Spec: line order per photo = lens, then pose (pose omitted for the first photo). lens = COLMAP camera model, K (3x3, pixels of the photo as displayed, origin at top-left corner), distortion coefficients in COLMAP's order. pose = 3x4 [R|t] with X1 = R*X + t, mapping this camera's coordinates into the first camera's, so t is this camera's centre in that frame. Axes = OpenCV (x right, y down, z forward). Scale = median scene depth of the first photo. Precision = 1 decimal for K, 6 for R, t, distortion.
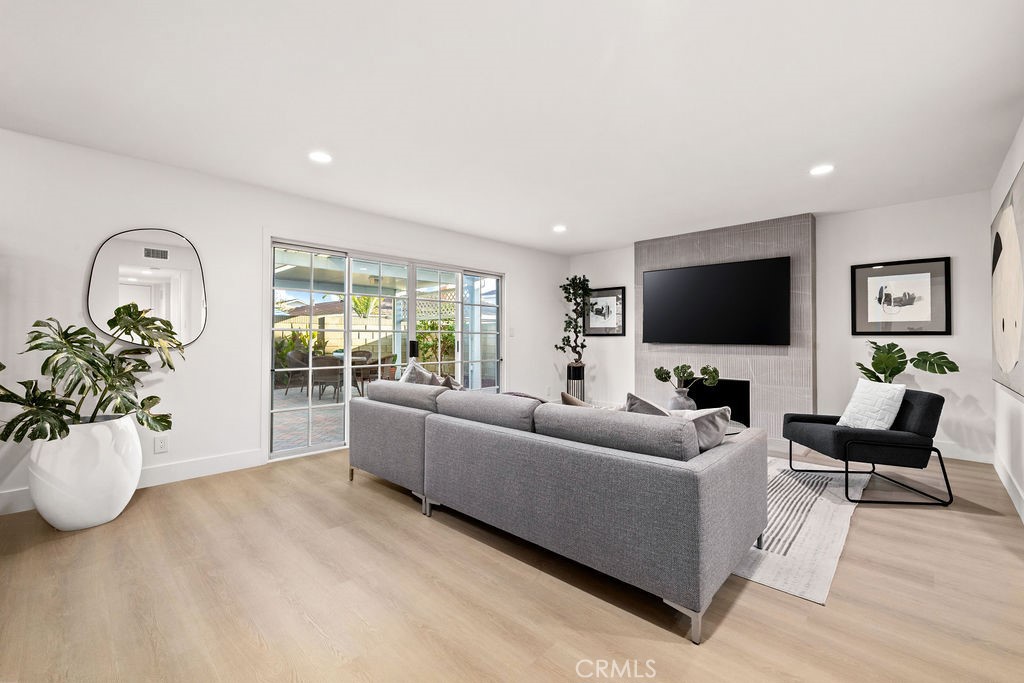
lens RADIAL K [[430.9, 0, 507.4], [0, 430.9, 335.7], [0, 0, 1]] dist [0.000303, 0.000829]
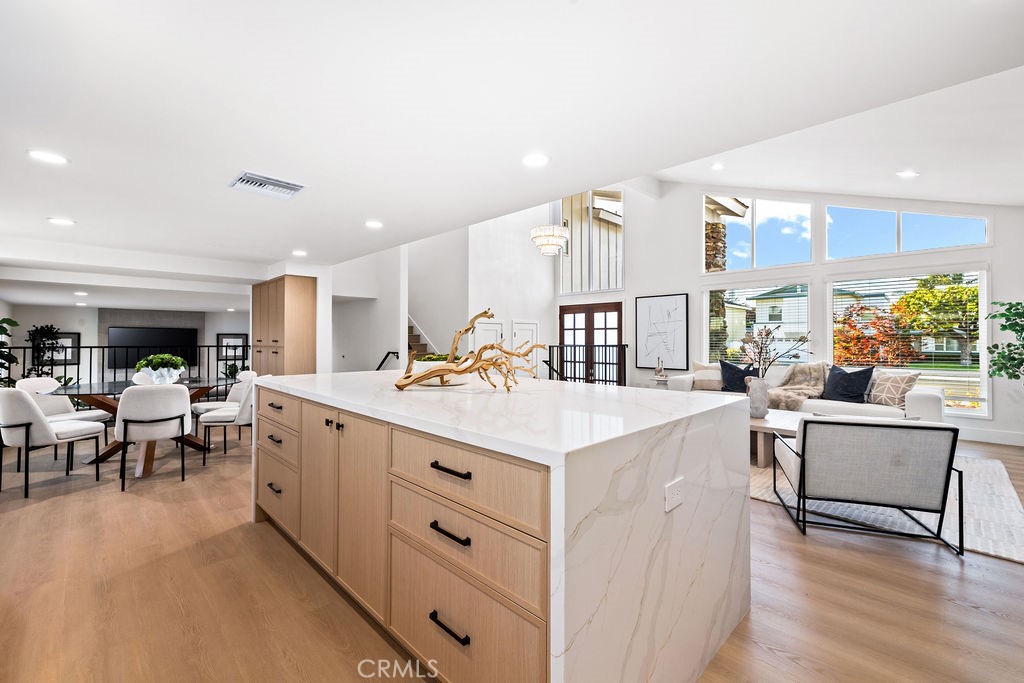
lens RADIAL K [[430.9, 0, 512.5], [0, 430.9, 336.6], [0, 0, 1]] dist [0.000303, 0.000829]
pose [[0.031892, 0.004478, 0.999481, -1.532575], [-0.006616, 0.999969, -0.004269, -0.129960], [-0.999469, -0.006477, 0.031921, -0.754268]]
